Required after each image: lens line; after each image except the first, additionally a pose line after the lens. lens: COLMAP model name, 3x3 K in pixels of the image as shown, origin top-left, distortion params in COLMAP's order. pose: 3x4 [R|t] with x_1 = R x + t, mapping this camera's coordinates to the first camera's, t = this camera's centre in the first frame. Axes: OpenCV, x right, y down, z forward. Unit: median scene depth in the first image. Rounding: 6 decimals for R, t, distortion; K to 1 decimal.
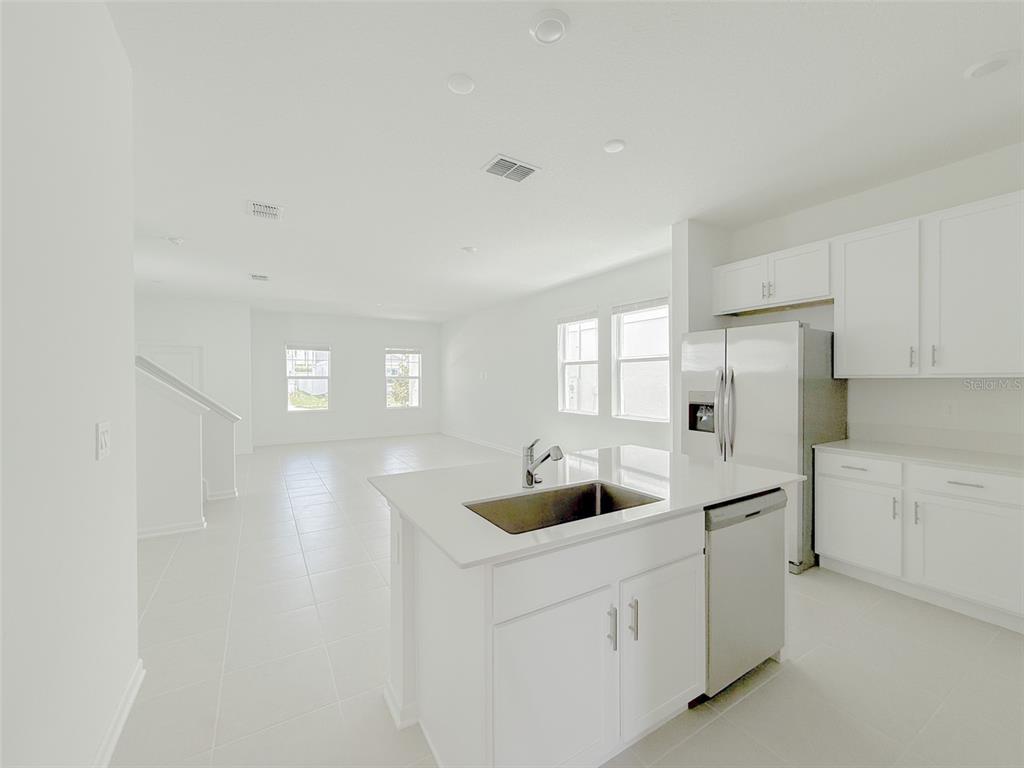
lens RADIAL K [[414.1, 0, 506.7], [0, 414.1, 380.3], [0, 0, 1]] dist [-0.011515, -0.000481]
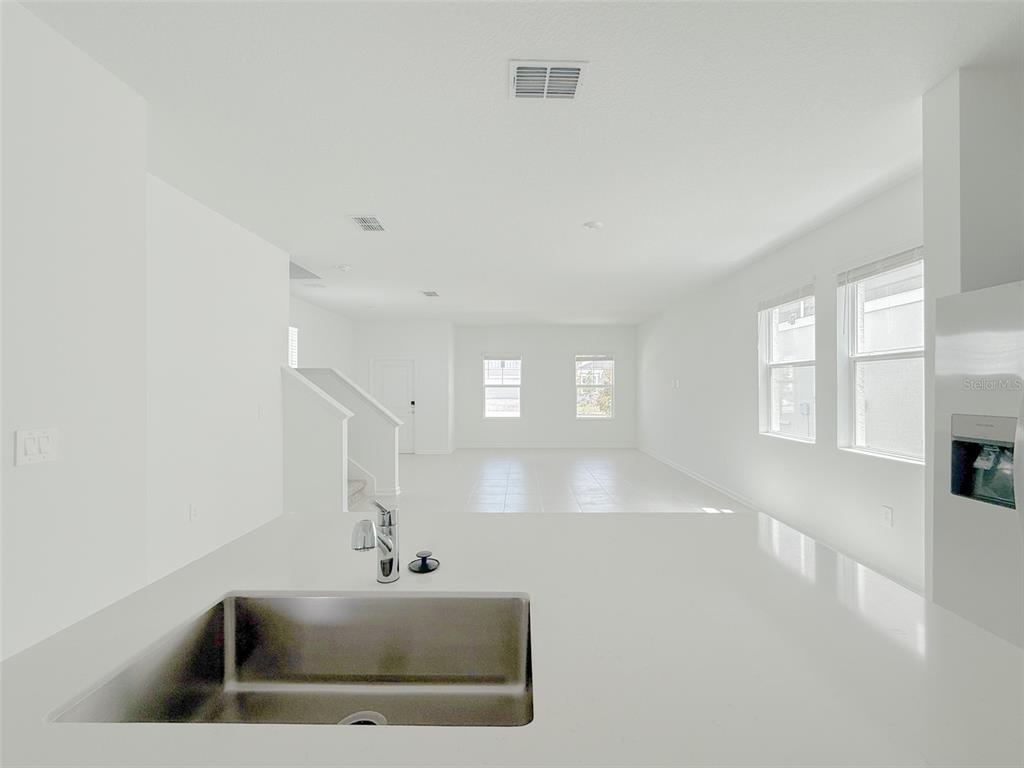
lens RADIAL K [[414.1, 0, 515.4], [0, 414.1, 388.9], [0, 0, 1]] dist [-0.011515, -0.000481]
pose [[0.846665, 0.003196, -0.532117, 0.155460], [-0.002742, 0.999995, 0.001644, -0.002193], [0.532120, 0.000067, 0.846669, 0.188171]]
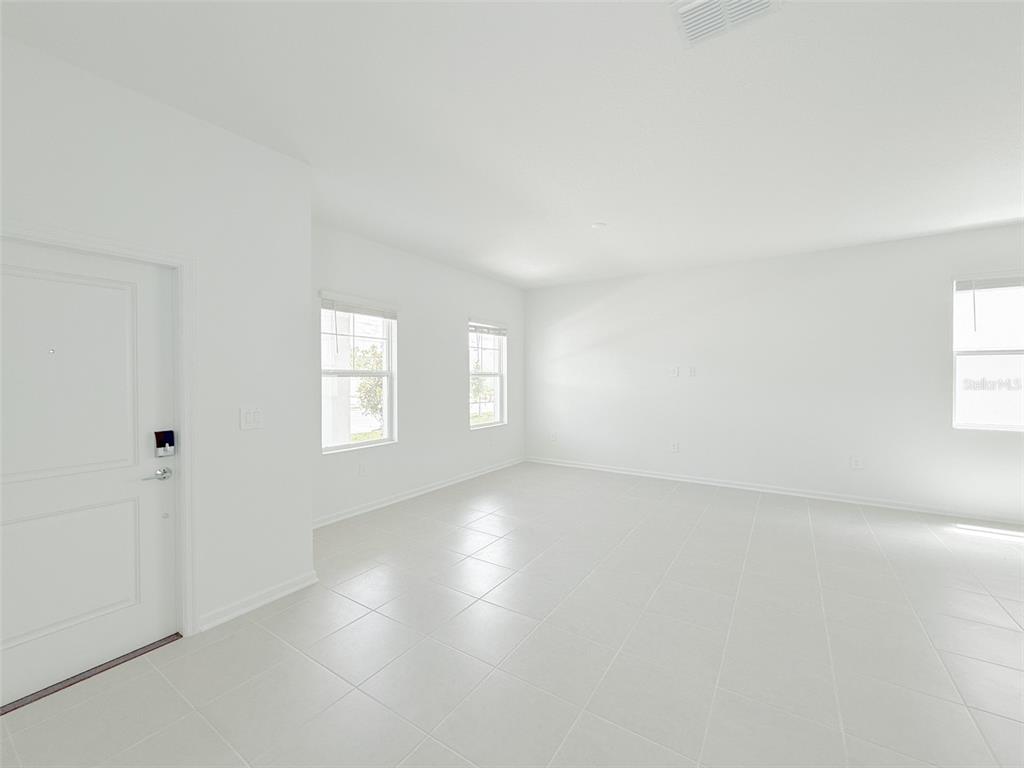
lens RADIAL K [[414.1, 0, 512.4], [0, 414.1, 380.7], [0, 0, 1]] dist [-0.011515, -0.000481]
pose [[0.905796, -0.003872, 0.423697, -0.754133], [0.001185, 0.999977, 0.006607, -0.003092], [-0.423713, -0.005483, 0.905780, 0.741738]]
